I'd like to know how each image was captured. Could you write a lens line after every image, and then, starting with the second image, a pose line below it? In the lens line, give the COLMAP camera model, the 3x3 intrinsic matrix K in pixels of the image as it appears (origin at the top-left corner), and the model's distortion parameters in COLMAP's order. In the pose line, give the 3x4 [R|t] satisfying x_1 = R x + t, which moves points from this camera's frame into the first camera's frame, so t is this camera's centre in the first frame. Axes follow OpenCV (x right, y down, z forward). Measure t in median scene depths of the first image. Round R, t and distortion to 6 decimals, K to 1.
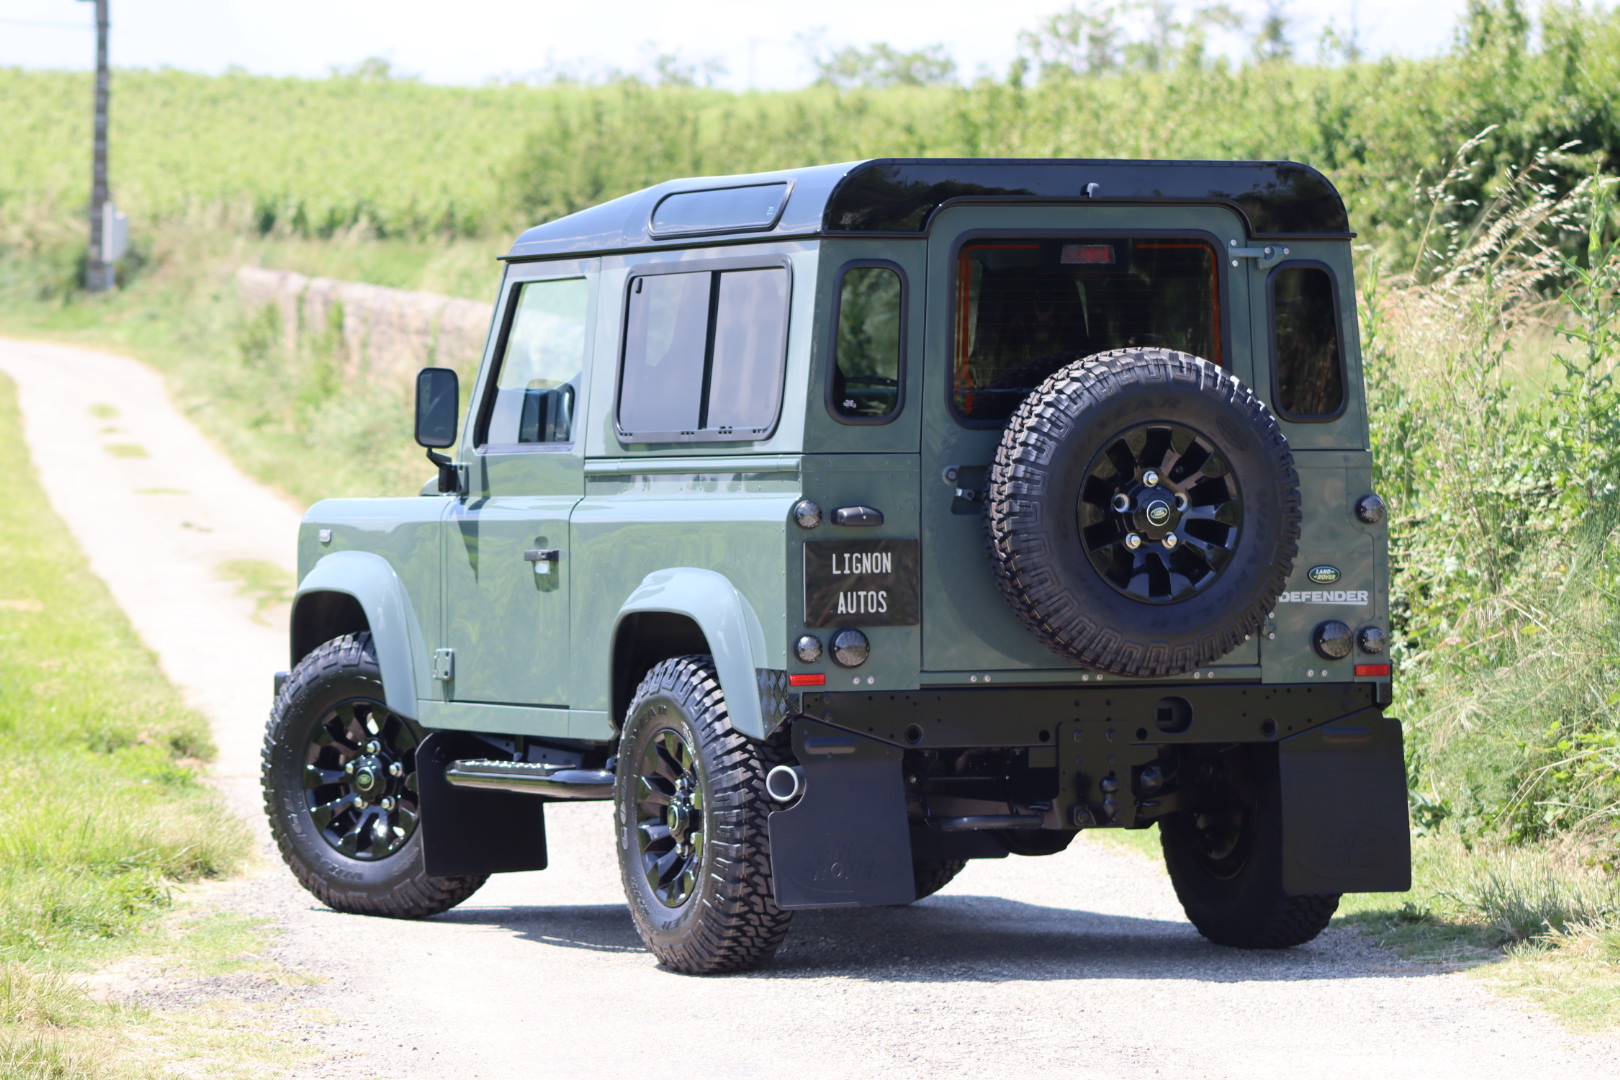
lens RADIAL K [[9129.7, 0, 810.0], [0, 9129.7, 540.0], [0, 0, 1]] dist [0.534432, 18.910024]
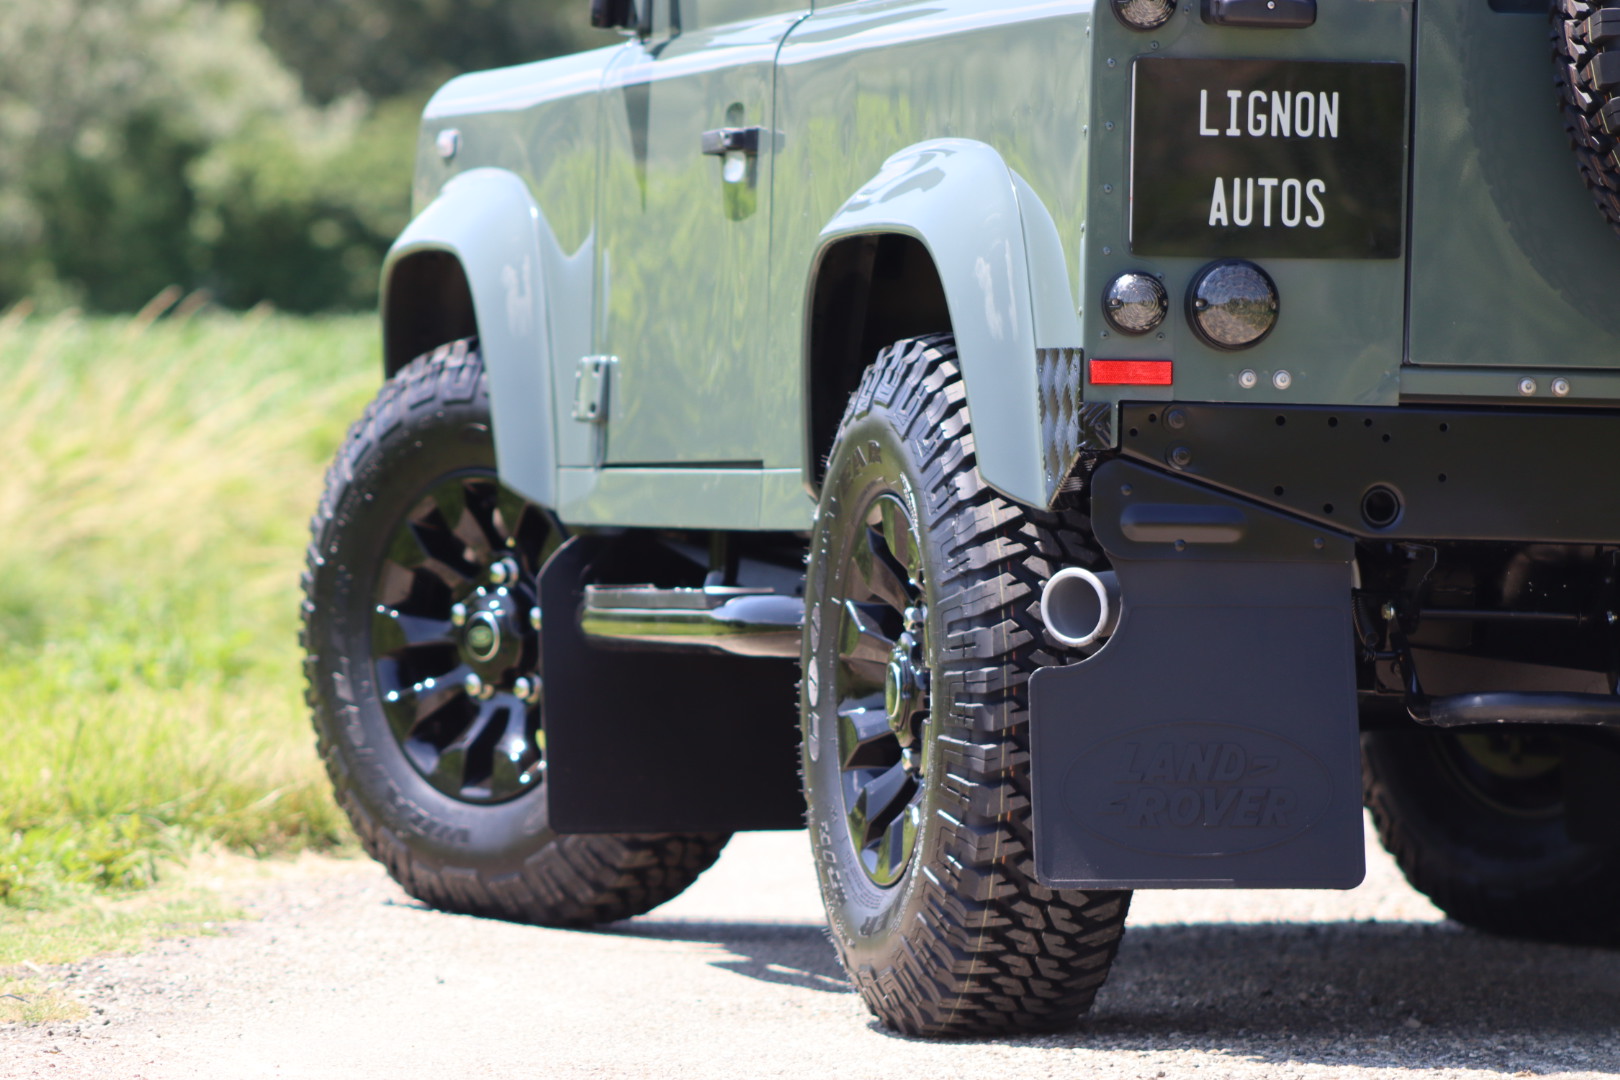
lens RADIAL K [[11117.6, 0, 810.0], [0, 11117.6, 540.0], [0, 0, 1]] dist [1.004174, 20.506627]
pose [[0.985284, 0.029136, -0.168424, 0.074345], [-0.031283, 0.999459, -0.010105, 0.028939], [0.168038, 0.015225, 0.985663, 0.459600]]
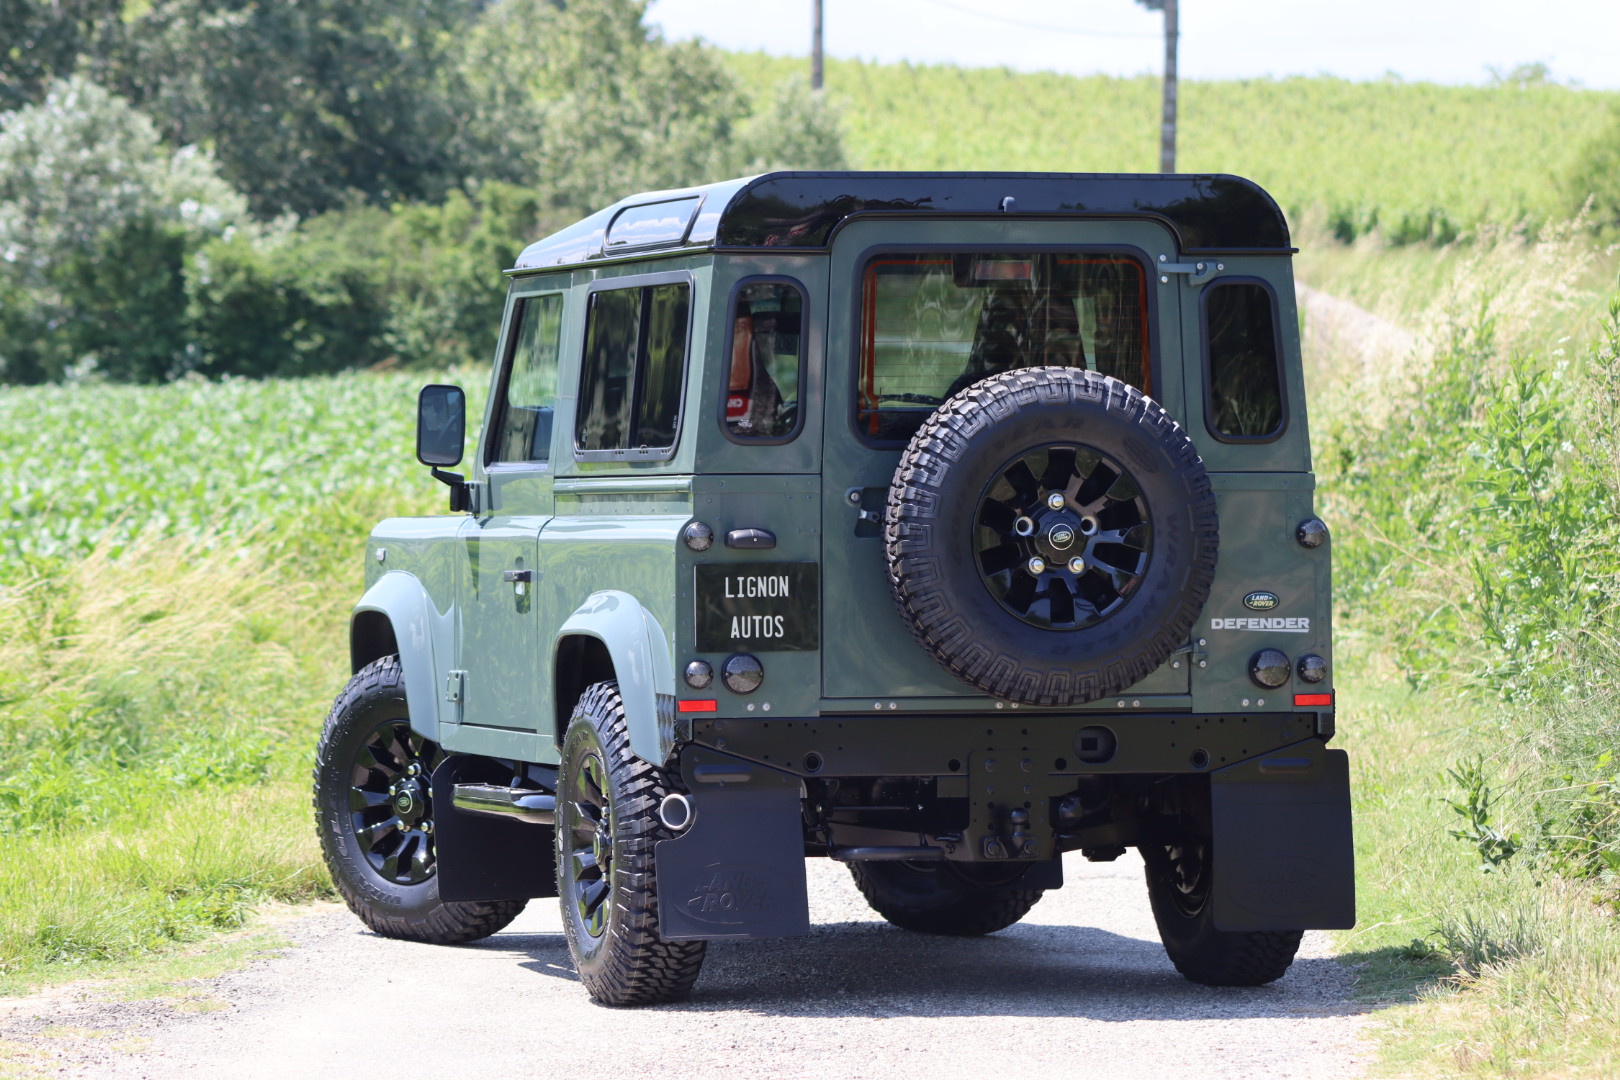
lens RADIAL K [[9129.7, 0, 810.0], [0, 9129.7, 540.0], [0, 0, 1]] dist [0.534432, 18.910024]
pose [[0.988368, 0.004833, -0.152006, 0.157663], [-0.004937, 0.999988, -0.000309, -0.002143], [0.152003, 0.001056, 0.988380, 0.036330]]
